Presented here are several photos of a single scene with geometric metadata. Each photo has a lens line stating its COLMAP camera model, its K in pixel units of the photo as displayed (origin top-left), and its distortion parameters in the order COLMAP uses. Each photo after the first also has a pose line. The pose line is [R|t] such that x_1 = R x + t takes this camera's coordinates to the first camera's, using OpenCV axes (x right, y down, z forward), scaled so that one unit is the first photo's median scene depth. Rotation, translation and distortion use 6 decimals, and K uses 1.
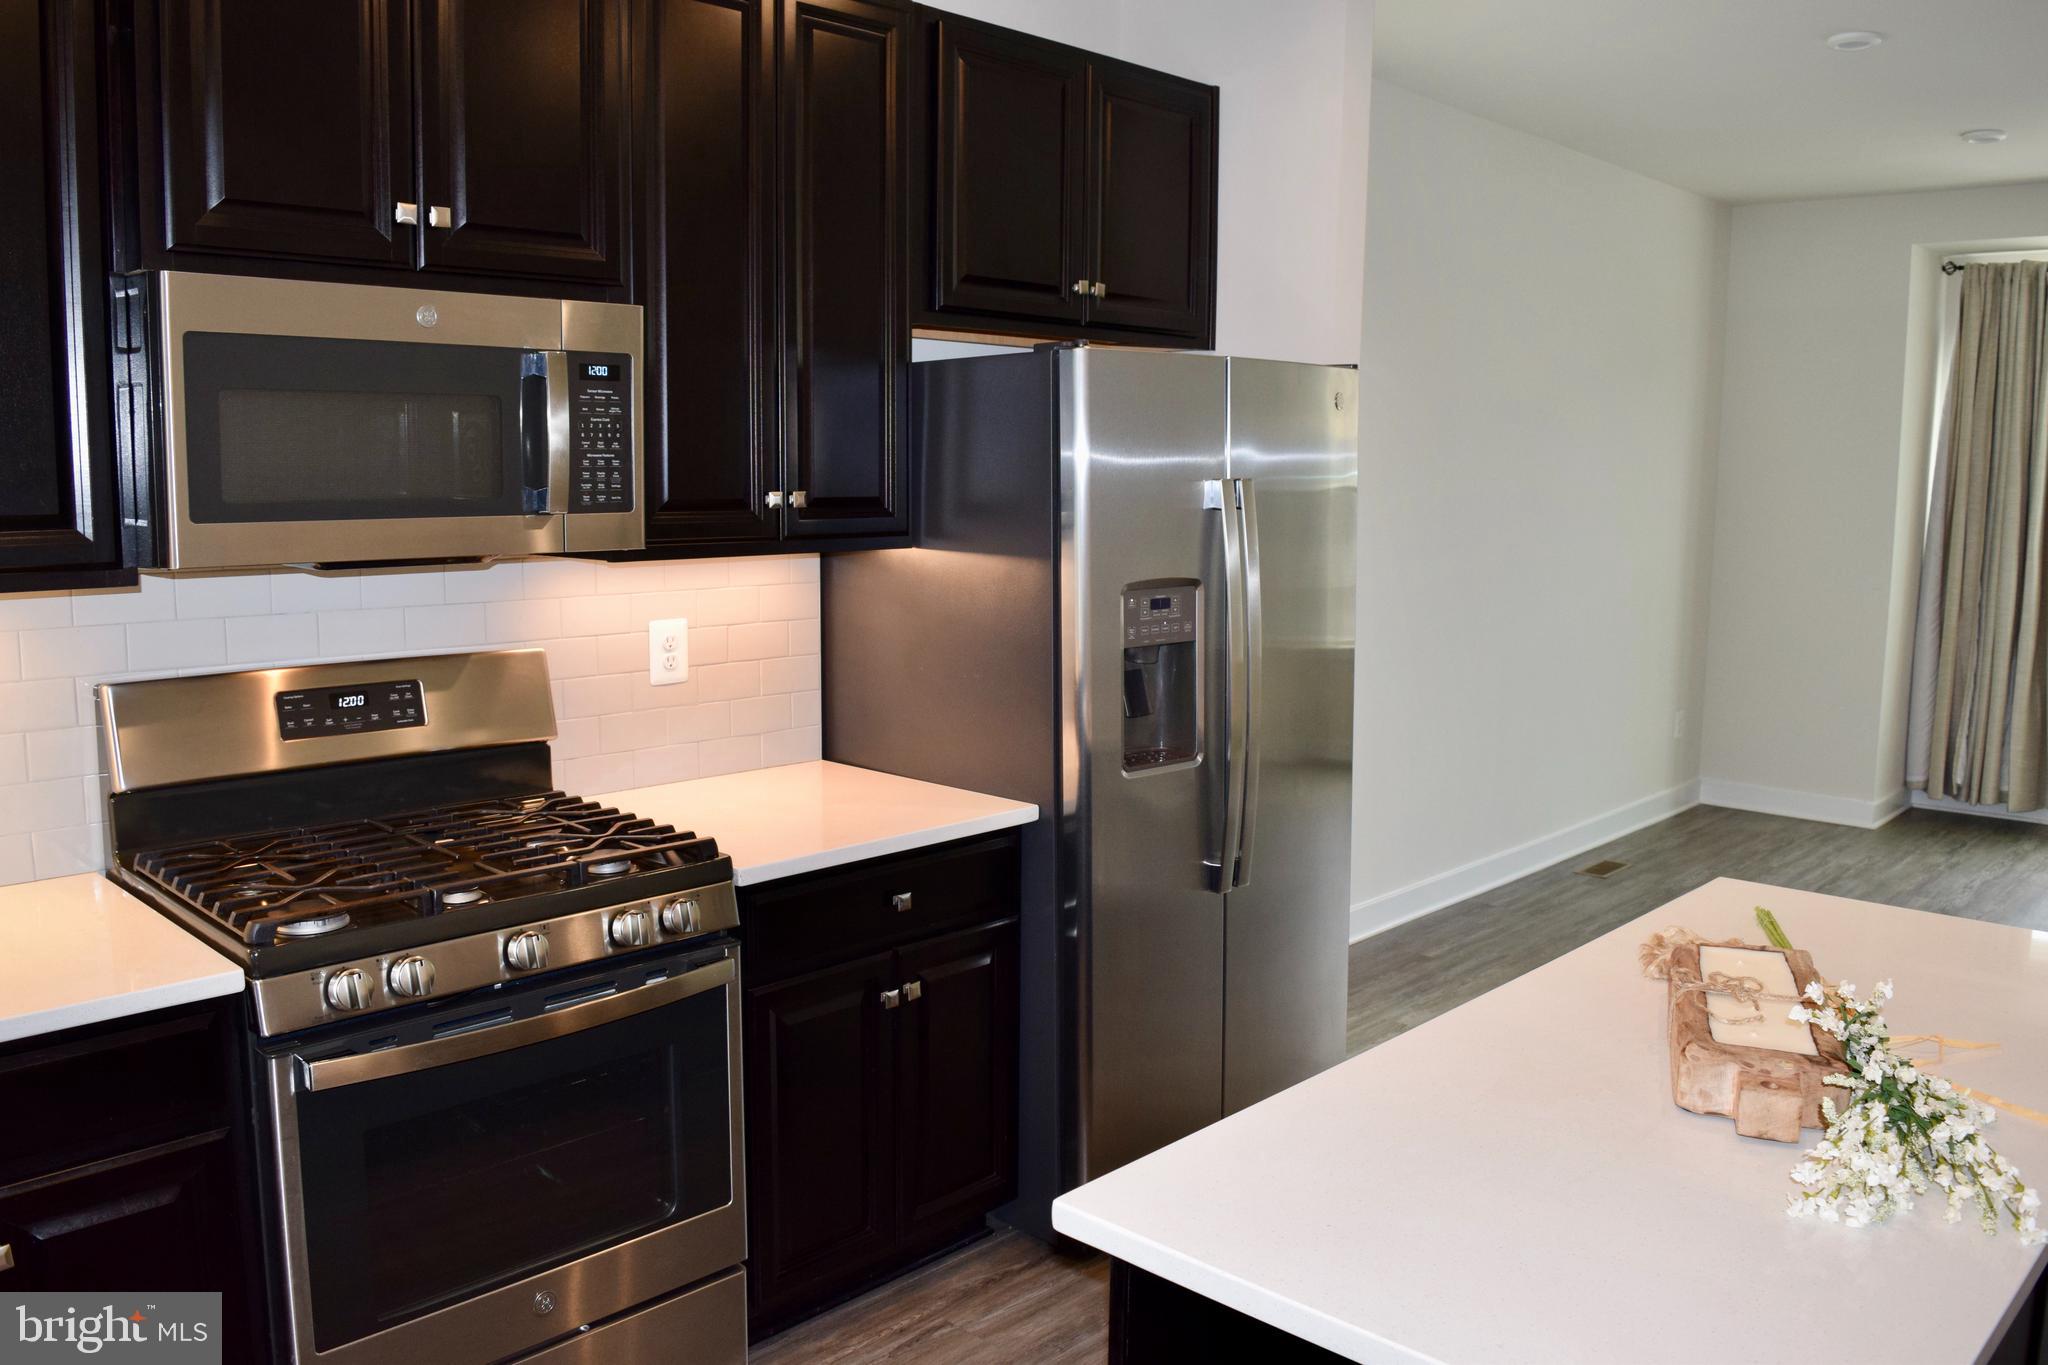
lens RADIAL K [[1603.7, 0, 1020.8], [0, 1603.7, 671.1], [0, 0, 1]] dist [-0.096057, 0.021184]
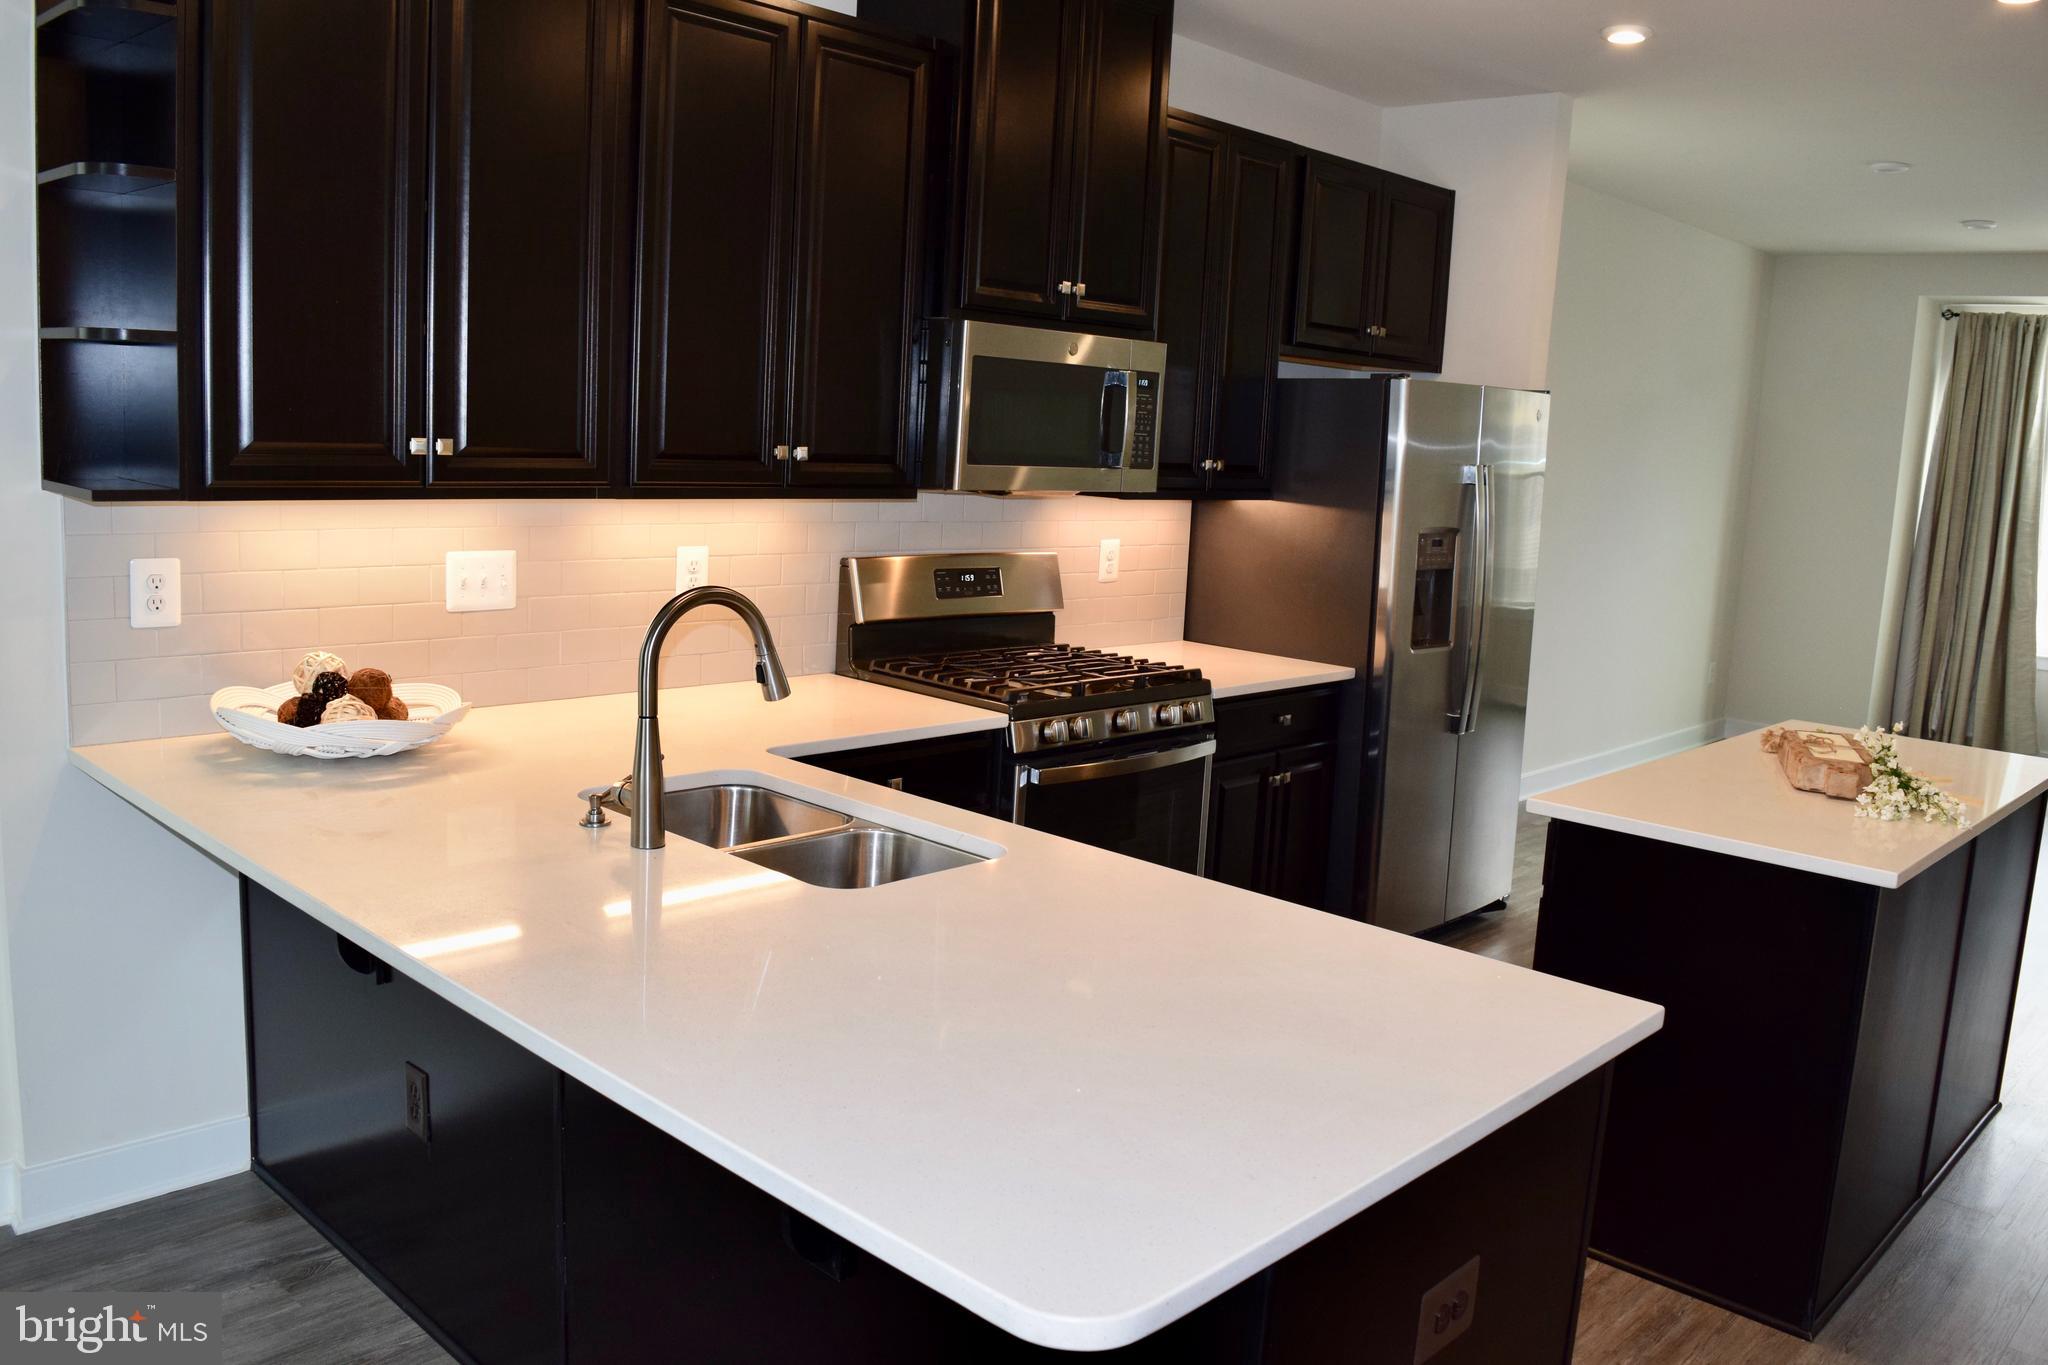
lens RADIAL K [[1603.7, 0, 1020.8], [0, 1603.7, 671.1], [0, 0, 1]] dist [-0.096057, 0.021184]
pose [[0.999050, 0.042012, 0.011578, -0.344438], [-0.042271, 0.998840, 0.023068, 0.066392], [-0.010595, -0.023535, 0.999667, -0.572133]]
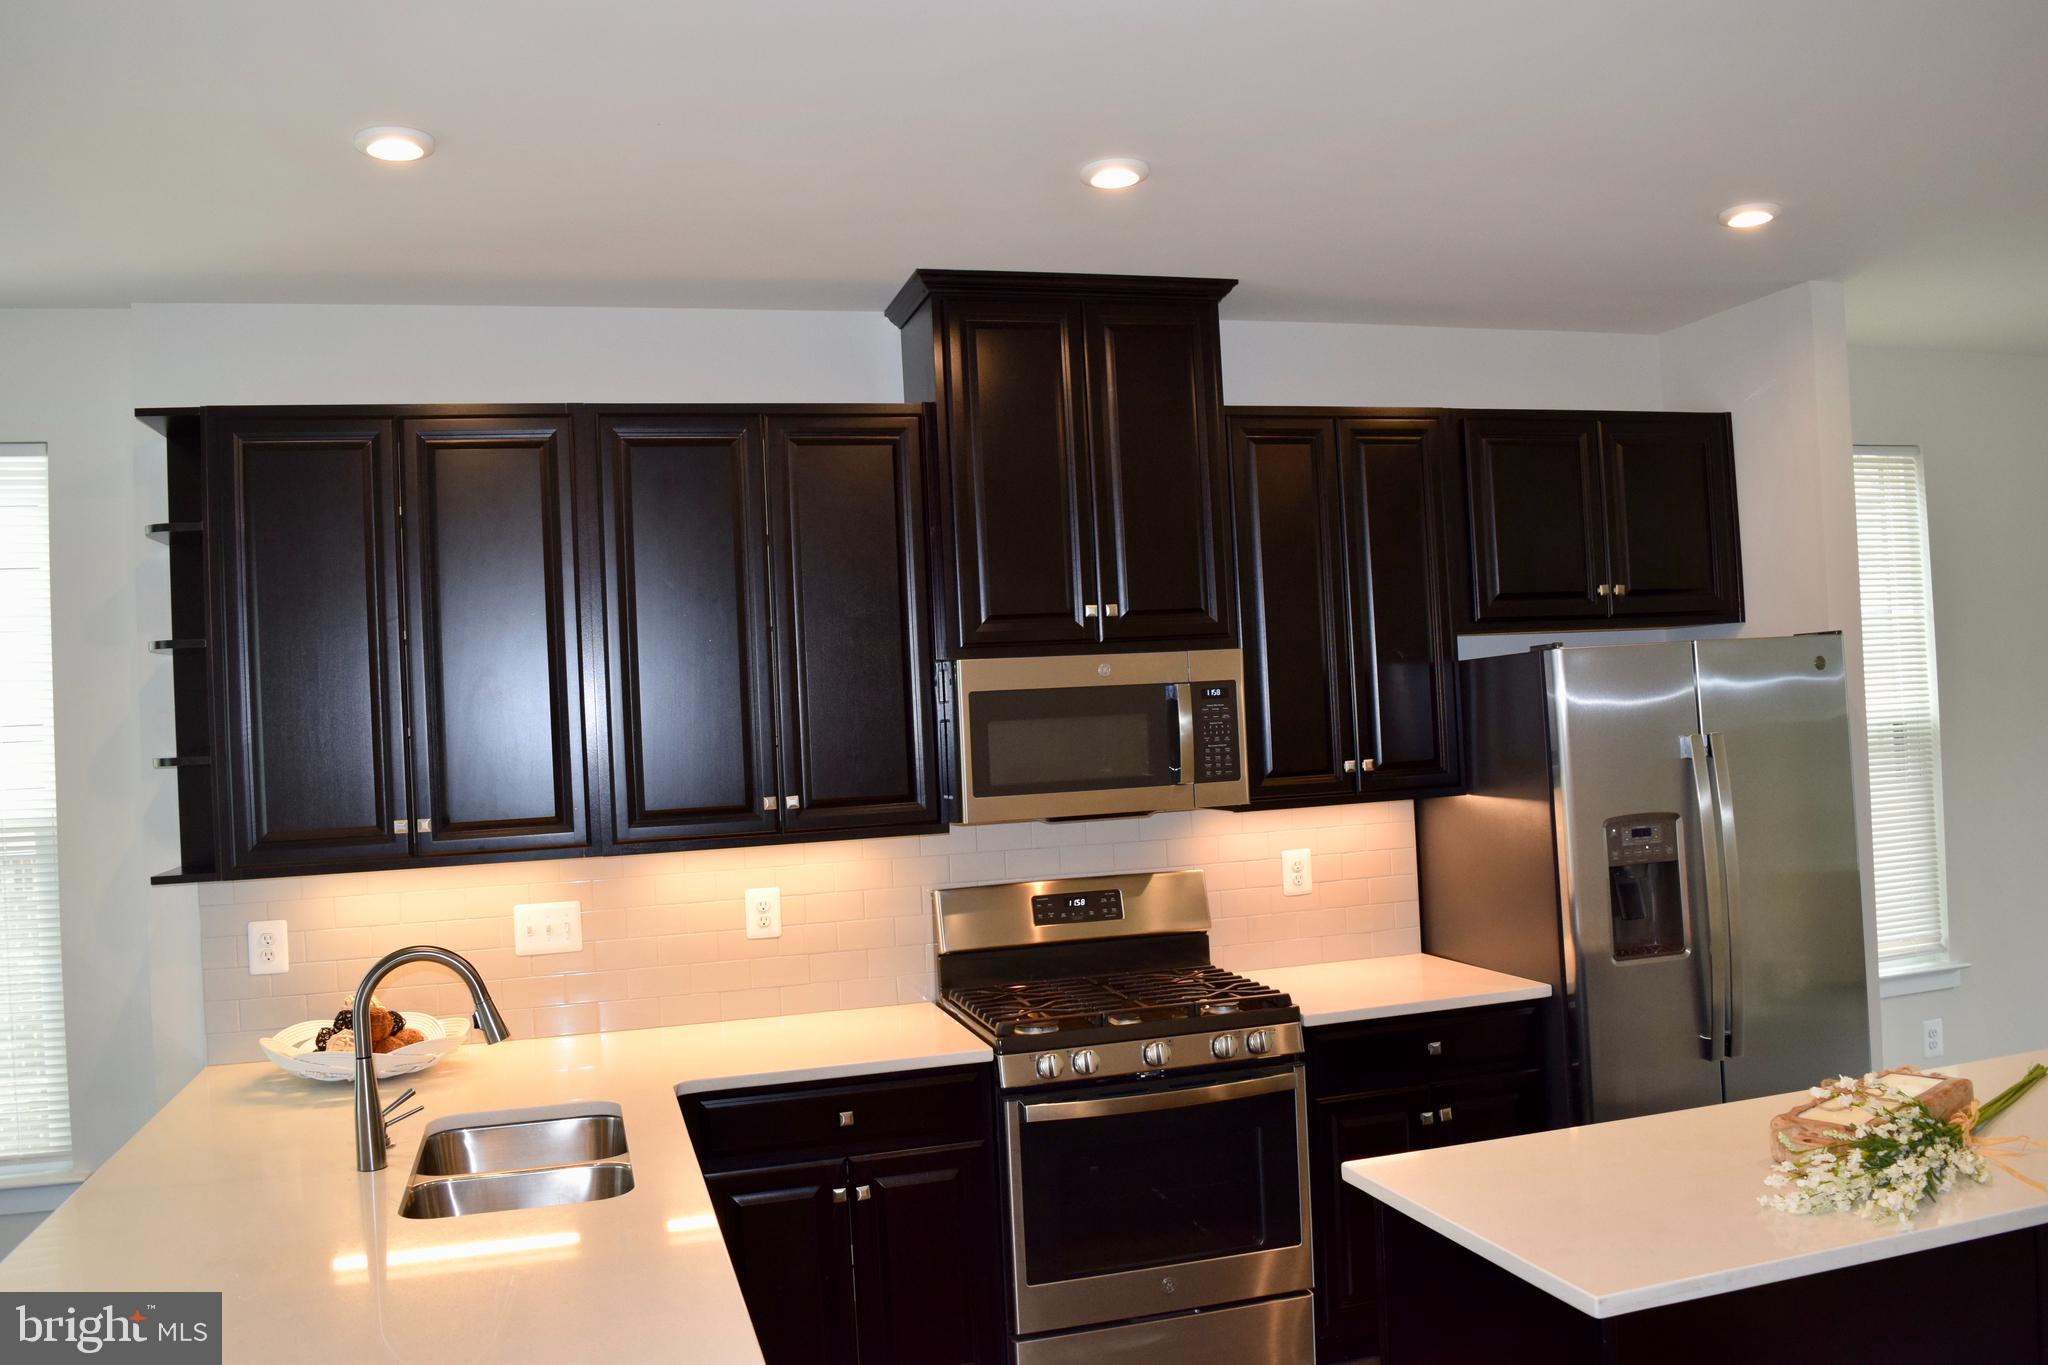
lens RADIAL K [[1603.7, 0, 1020.8], [0, 1603.7, 671.1], [0, 0, 1]] dist [-0.096057, 0.021184]
pose [[0.864282, -0.064521, -0.498852, 0.314904], [-0.007928, 0.989869, -0.141765, 0.015434], [0.502945, 0.126480, 0.855014, -0.401199]]
